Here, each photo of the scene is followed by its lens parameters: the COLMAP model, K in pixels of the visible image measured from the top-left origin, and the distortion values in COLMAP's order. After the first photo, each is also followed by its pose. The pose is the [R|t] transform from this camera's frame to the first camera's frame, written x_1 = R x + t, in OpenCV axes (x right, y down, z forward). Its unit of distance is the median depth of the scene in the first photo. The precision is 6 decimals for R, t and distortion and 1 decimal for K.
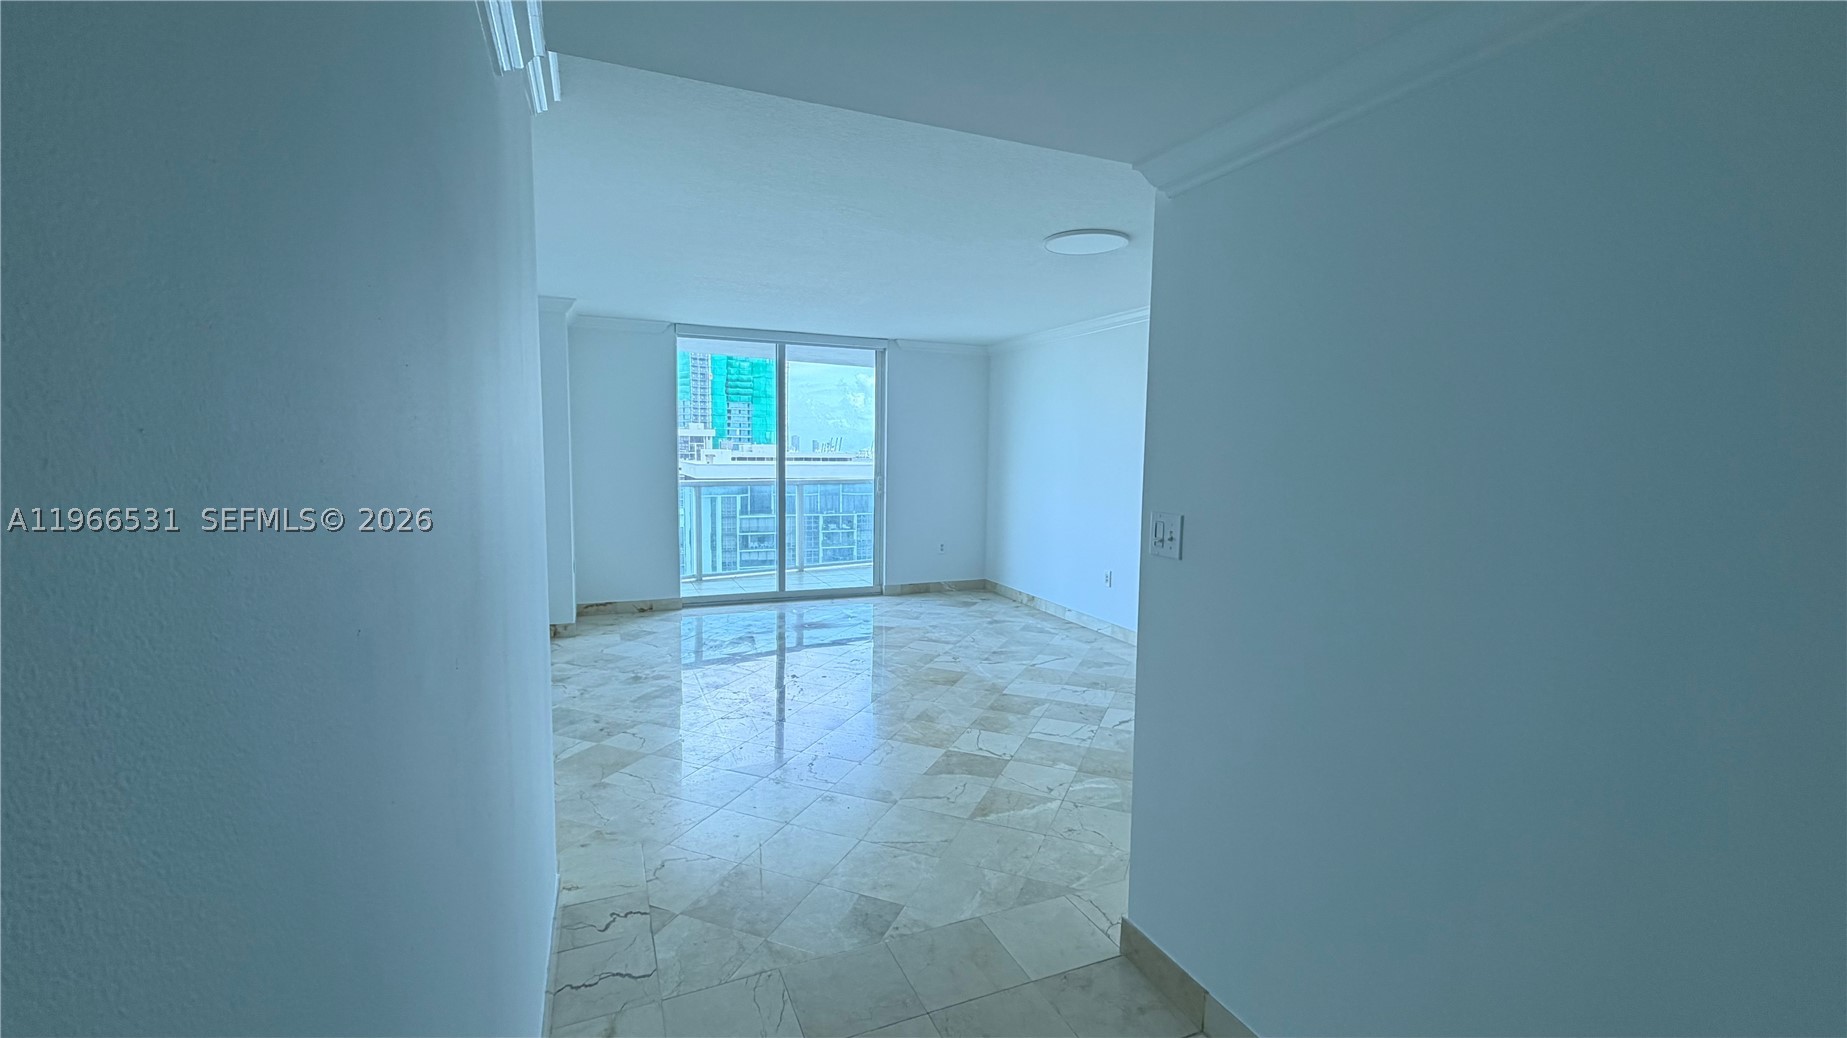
lens RADIAL K [[776.3, 0, 939.0], [0, 776.3, 512.3], [0, 0, 1]] dist [0.000405, -0.000357]
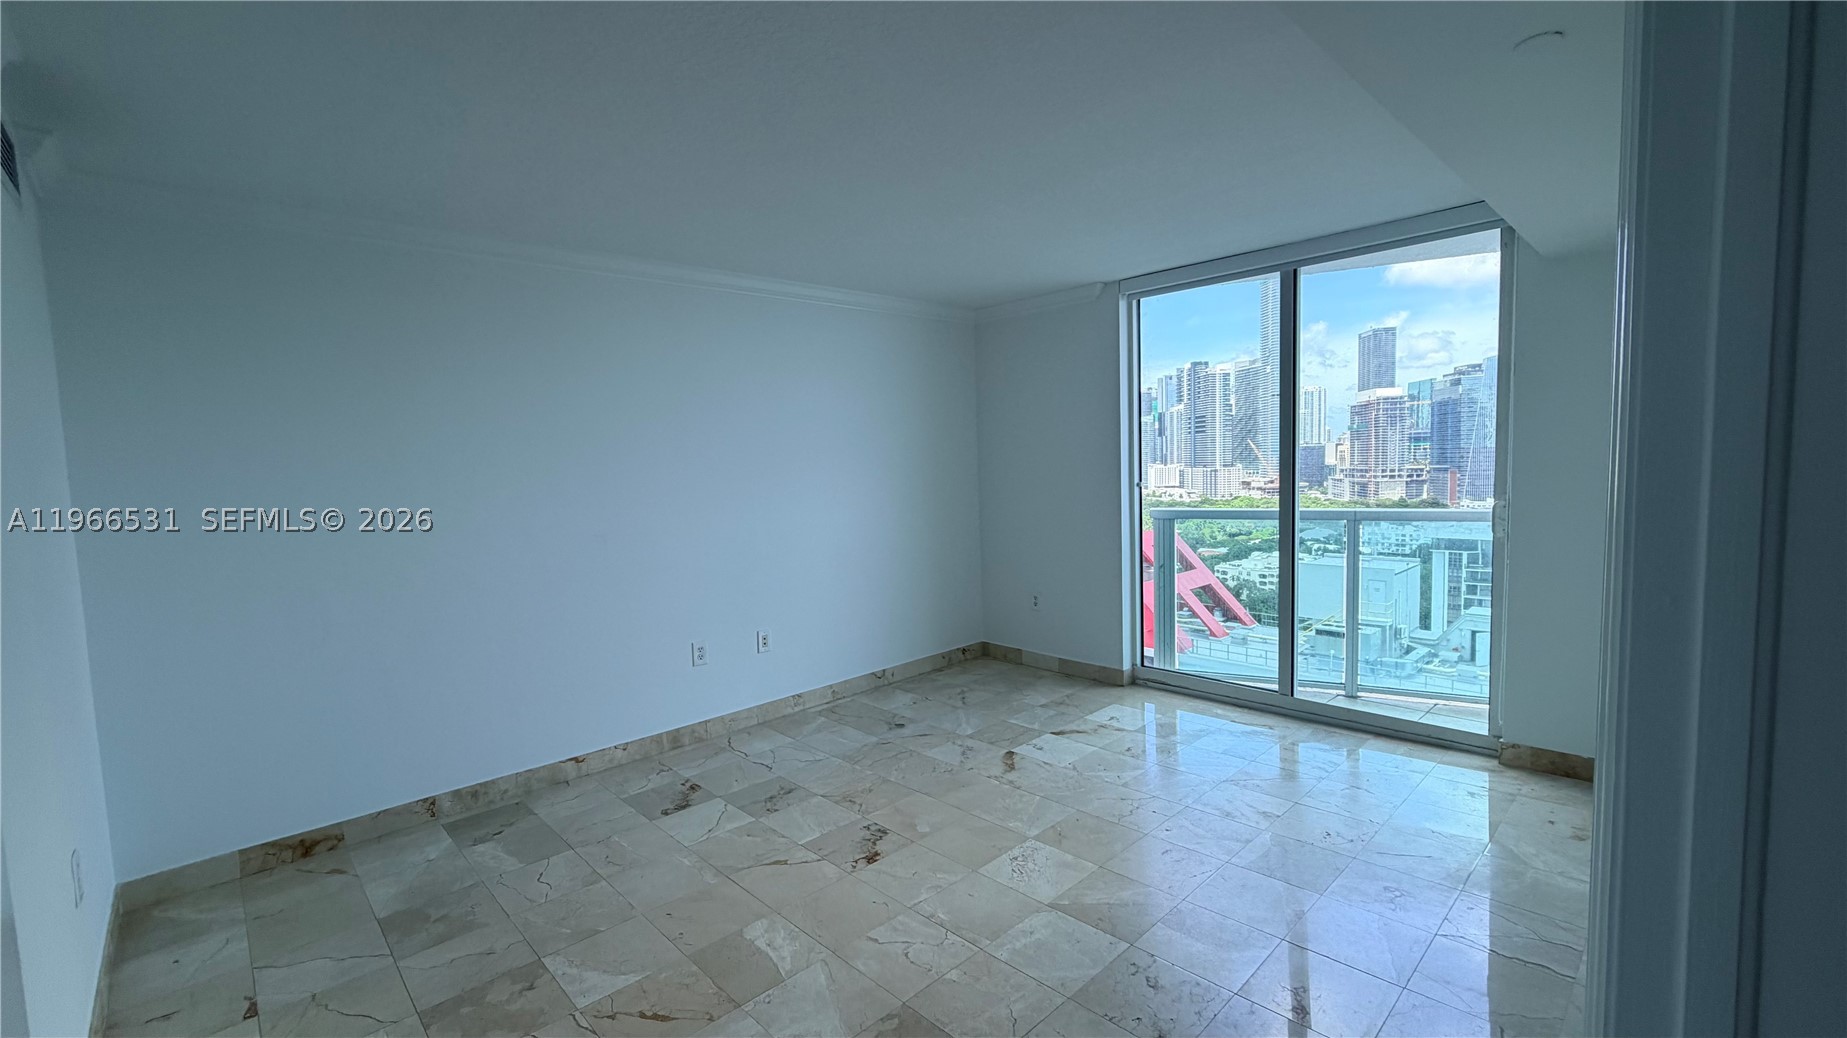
lens RADIAL K [[776.3, 0, 916.1], [0, 776.3, 514.8], [0, 0, 1]] dist [0.000405, -0.000357]
pose [[0.327943, 0.038880, -0.943897, 0.275379], [-0.039586, 0.998841, 0.027390, -0.043520], [0.943868, 0.028383, 0.329102, 0.601769]]
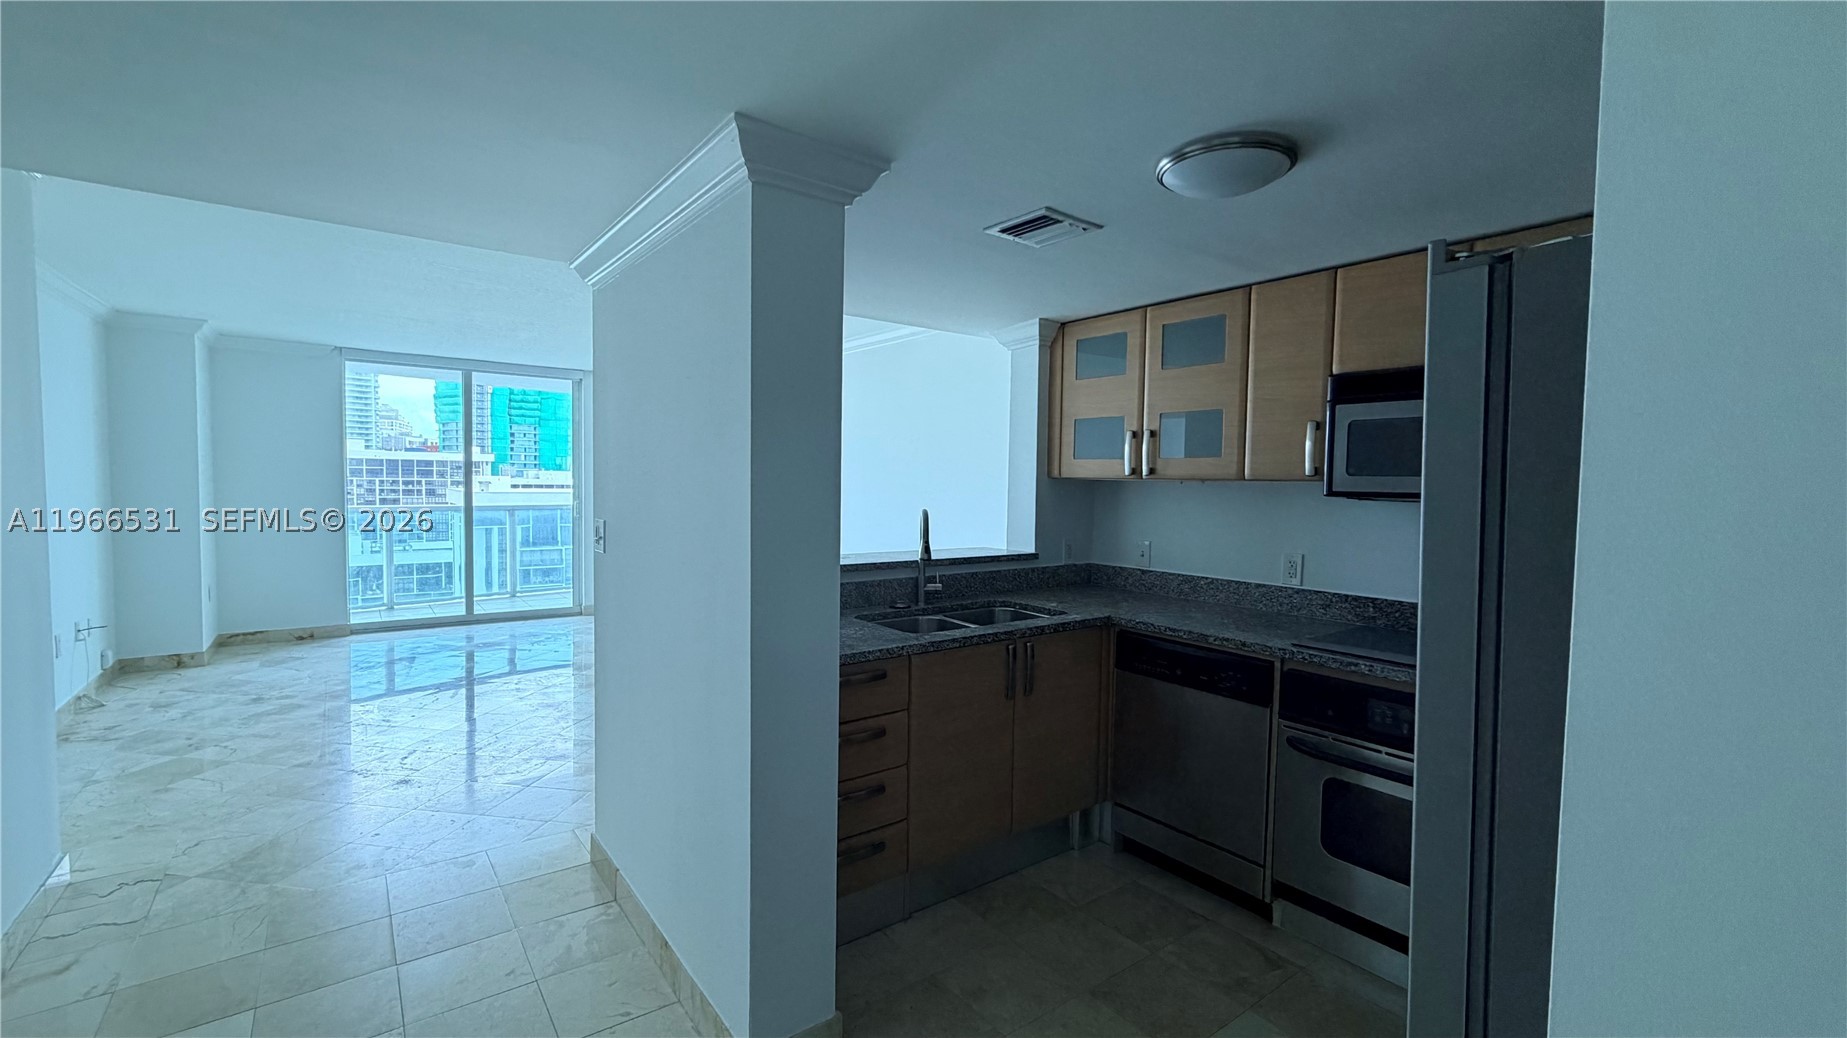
lens RADIAL K [[776.3, 0, 930.3], [0, 776.3, 513.1], [0, 0, 1]] dist [0.000405, -0.000357]
pose [[0.973536, -0.008285, 0.228385, 0.168014], [0.016051, 0.999354, -0.032165, 0.012803], [-0.227971, 0.034980, 0.973039, -0.137022]]
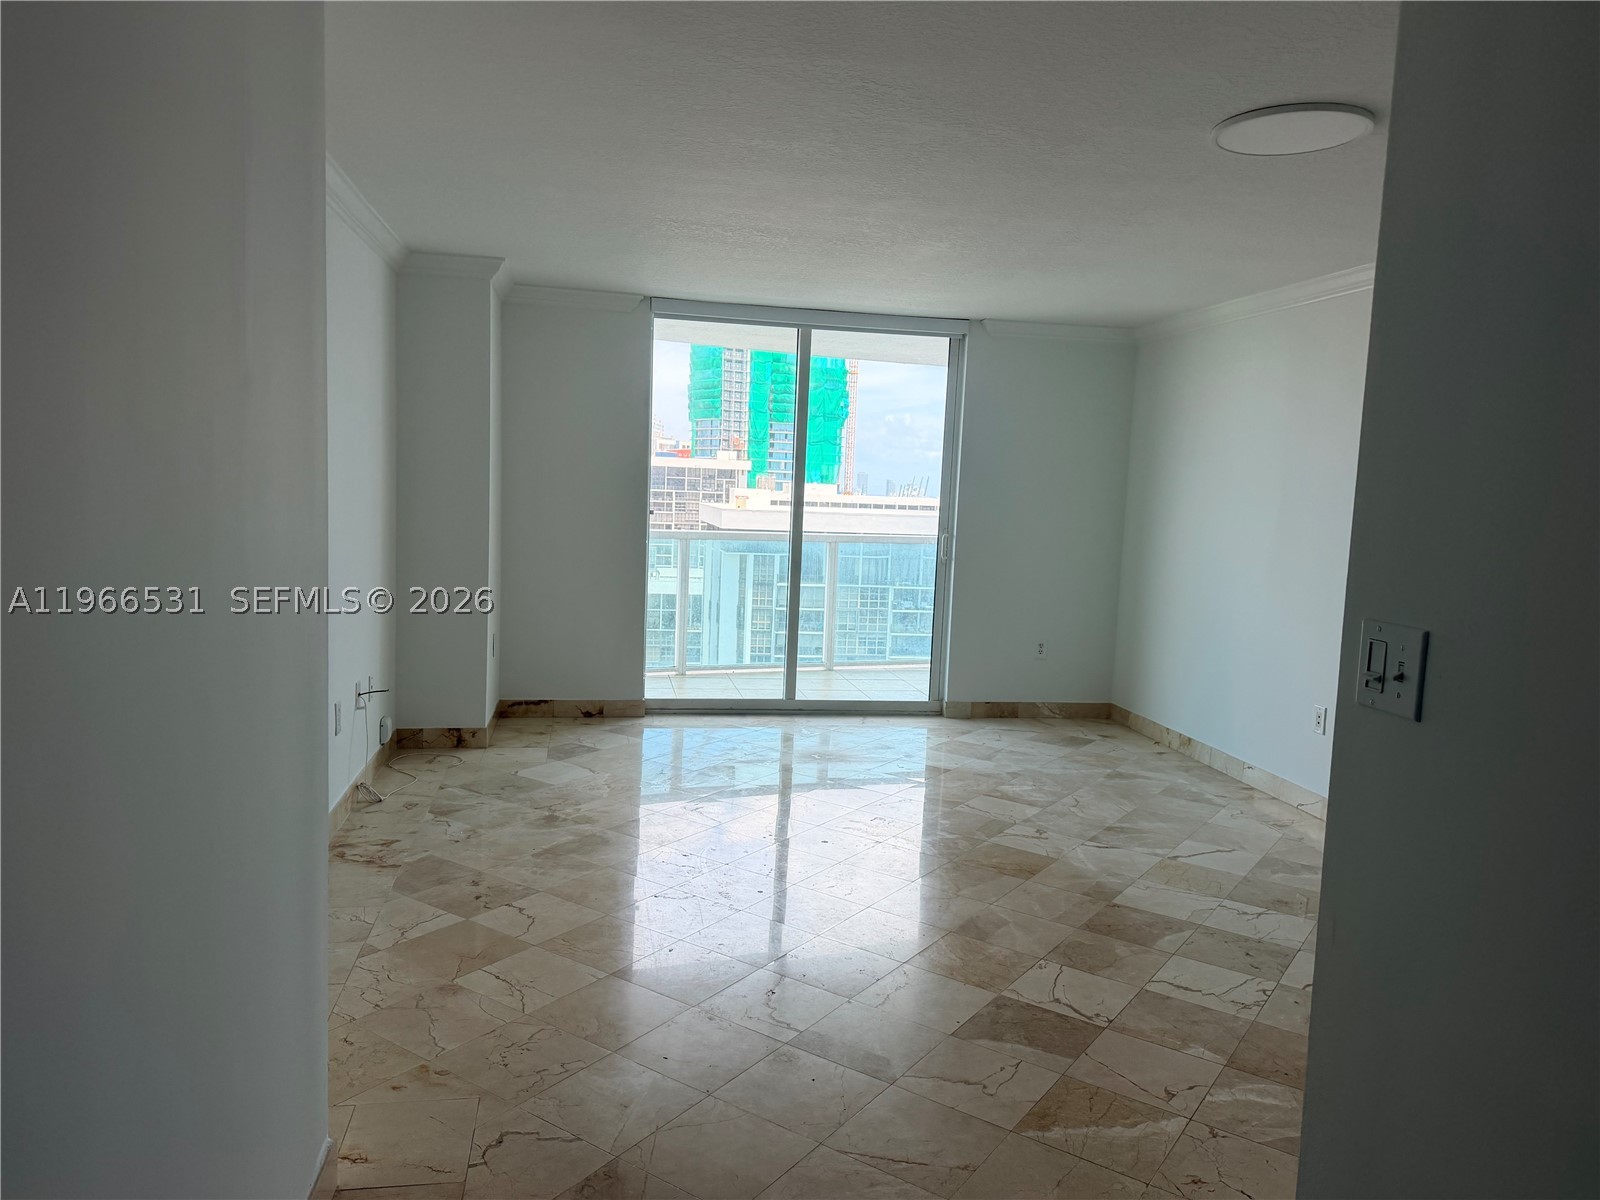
lens RADIAL K [[1131.3, 0, 804.0], [0, 1131.3, 589.4], [0, 0, 1]] dist [0.057285, -0.076247]
pose [[0.972631, 0.046256, -0.227704, 0.028242], [-0.045436, 0.998928, 0.008845, -0.002860], [0.227869, 0.001743, 0.973690, 0.064428]]
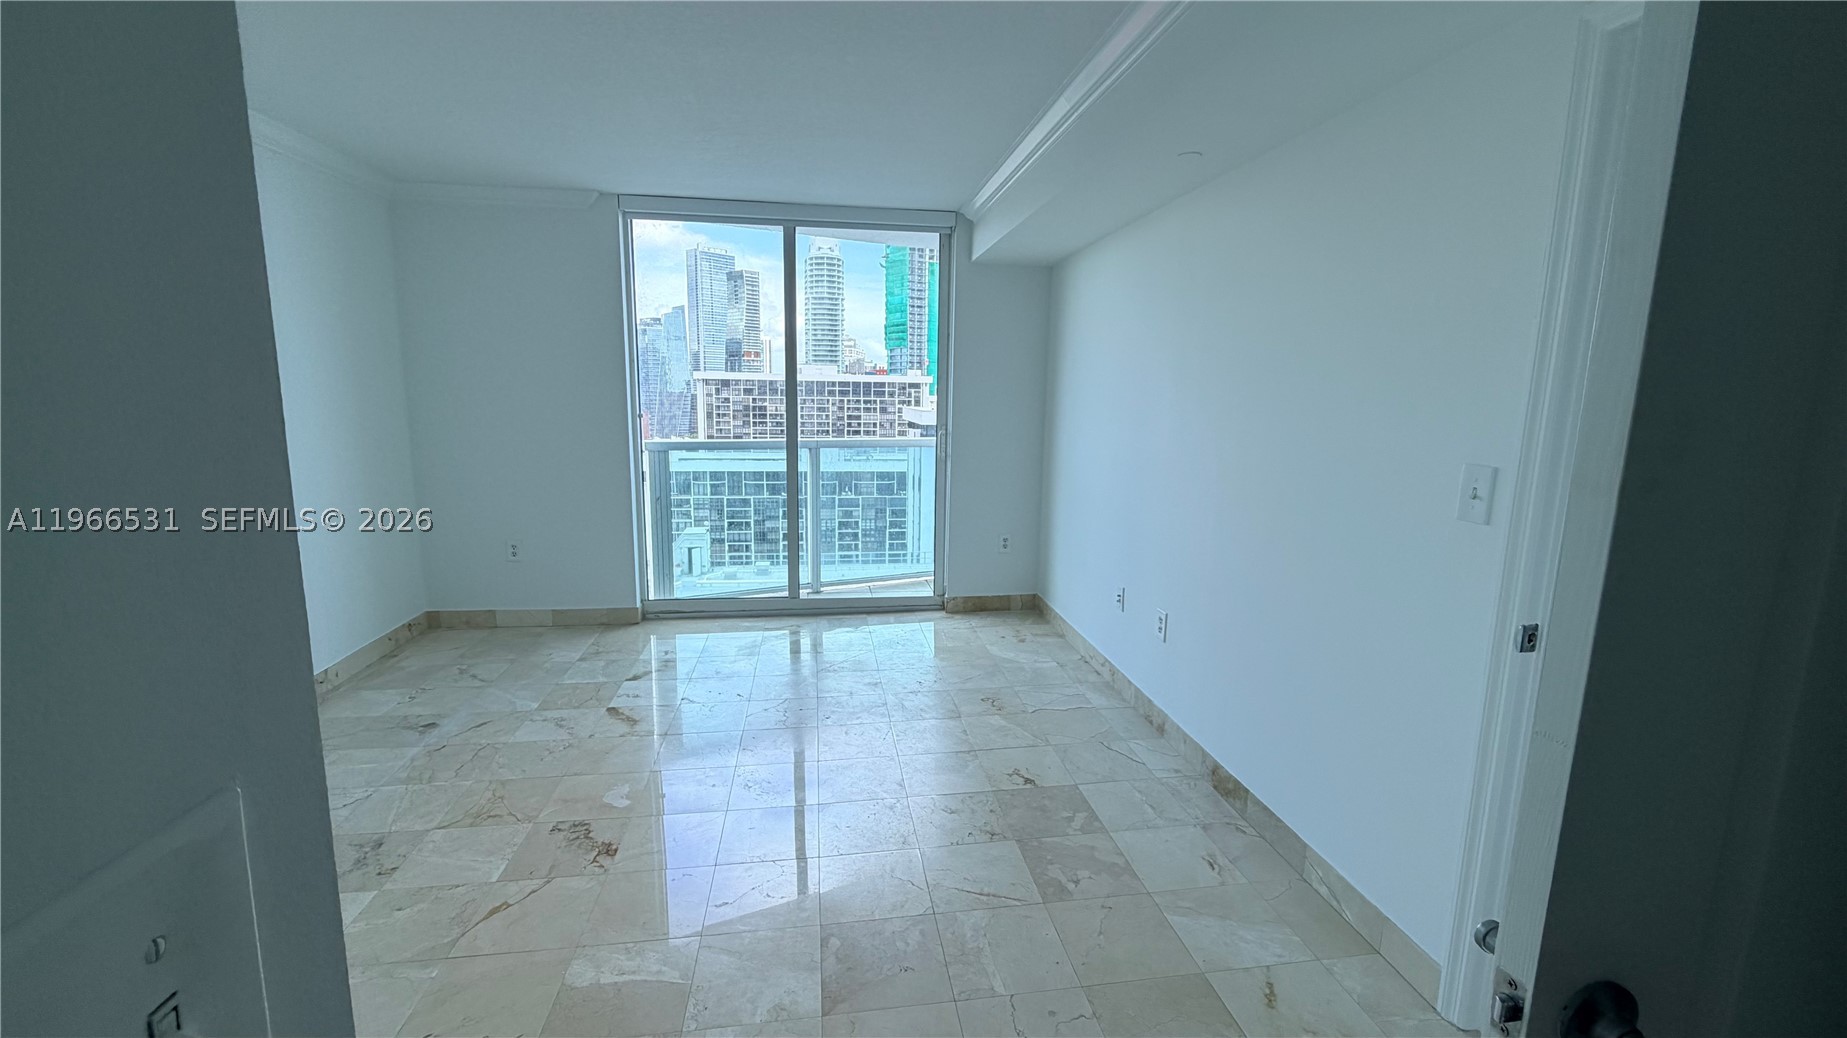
lens RADIAL K [[776.3, 0, 934.2], [0, 776.3, 519.4], [0, 0, 1]] dist [0.000405, -0.000357]
pose [[0.961697, 0.042674, -0.270772, 0.107960], [-0.021667, 0.996551, 0.080102, -0.028878], [0.273256, -0.071167, 0.959305, 0.425952]]
